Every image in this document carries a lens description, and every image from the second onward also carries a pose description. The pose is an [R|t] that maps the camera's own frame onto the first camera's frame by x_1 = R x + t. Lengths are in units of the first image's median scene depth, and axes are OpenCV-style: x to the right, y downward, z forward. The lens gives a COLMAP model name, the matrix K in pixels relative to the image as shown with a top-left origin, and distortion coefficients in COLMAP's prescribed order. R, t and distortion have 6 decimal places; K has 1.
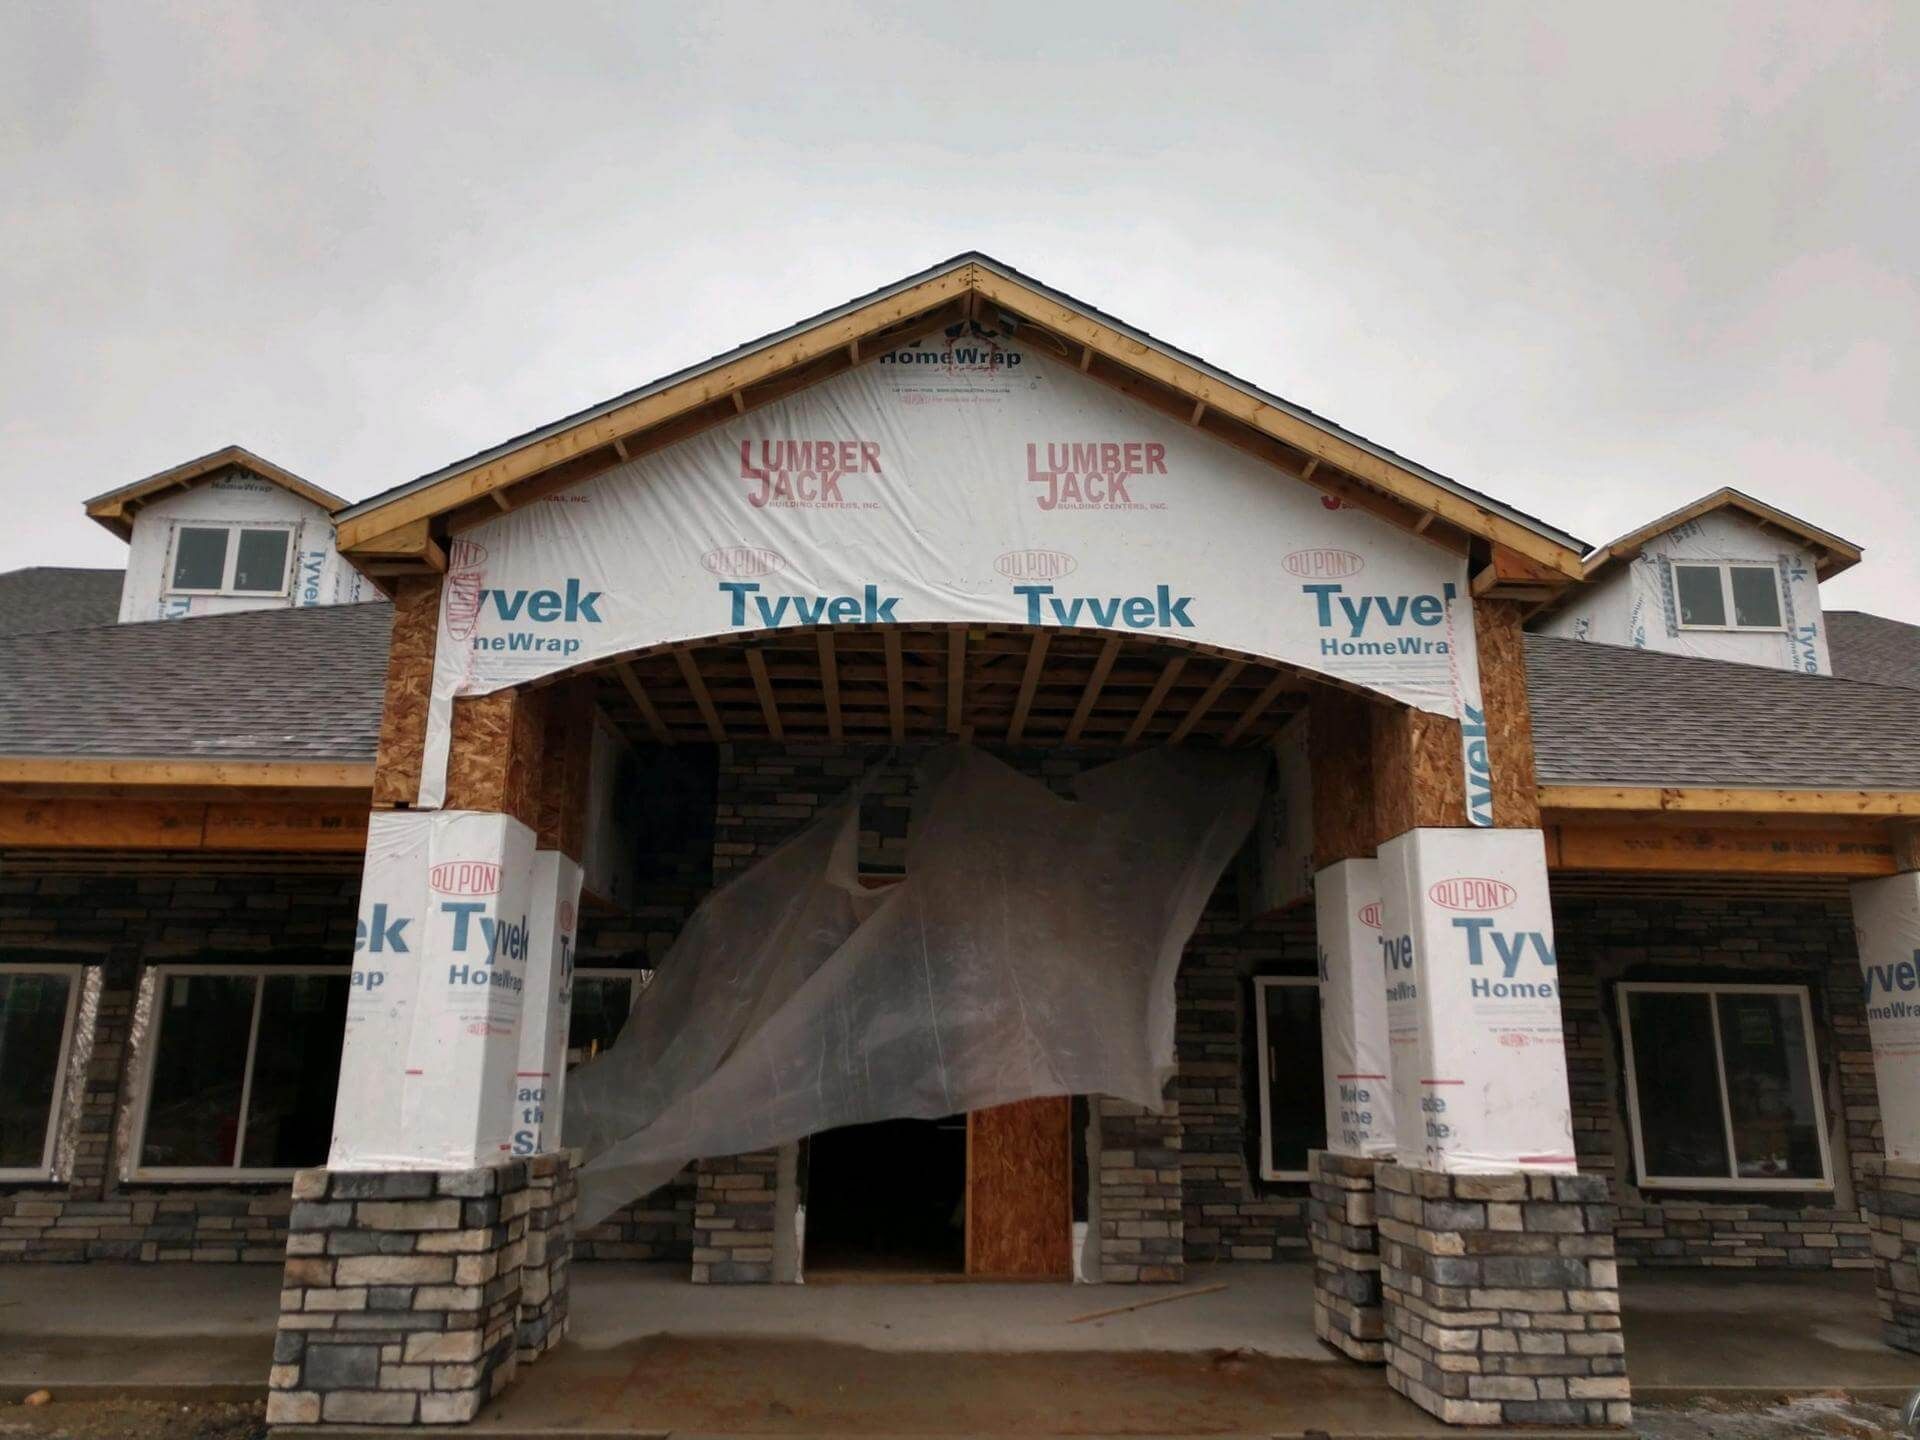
lens RADIAL K [[1433.2, 0, 950.2], [0, 1433.2, 717.5], [0, 0, 1]] dist [0.031599, 0.002185]
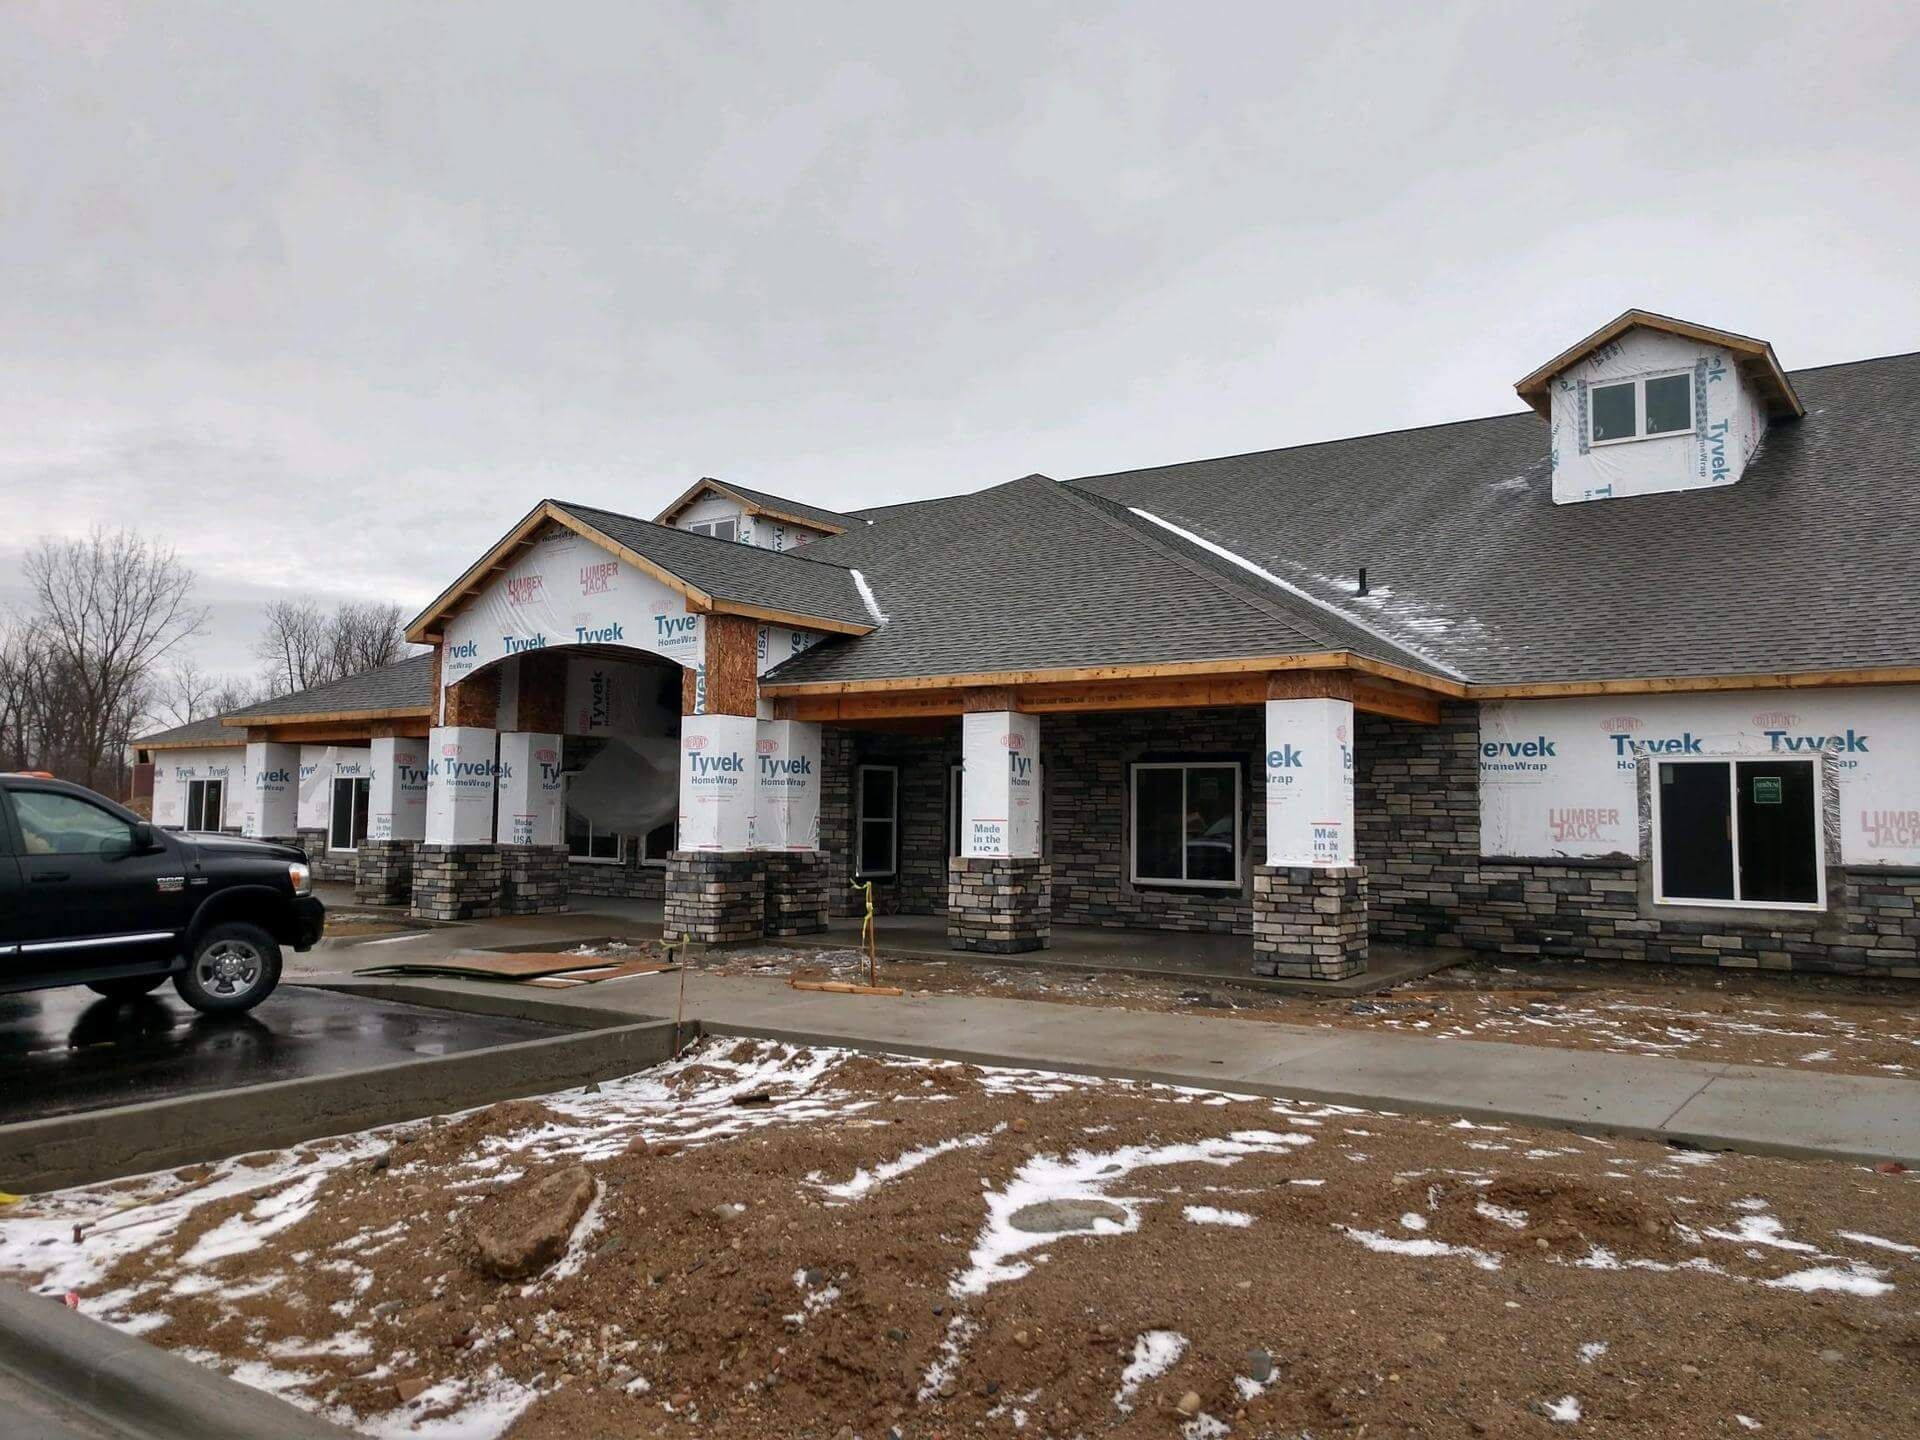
lens RADIAL K [[1433.2, 0, 978.2], [0, 1433.2, 700.9], [0, 0, 1]] dist [0.031599, 0.002185]
pose [[0.786502, -0.049641, -0.615589, 1.379085], [0.140602, 0.984982, 0.100209, -0.076177], [0.601370, -0.165368, 0.781670, -0.373919]]
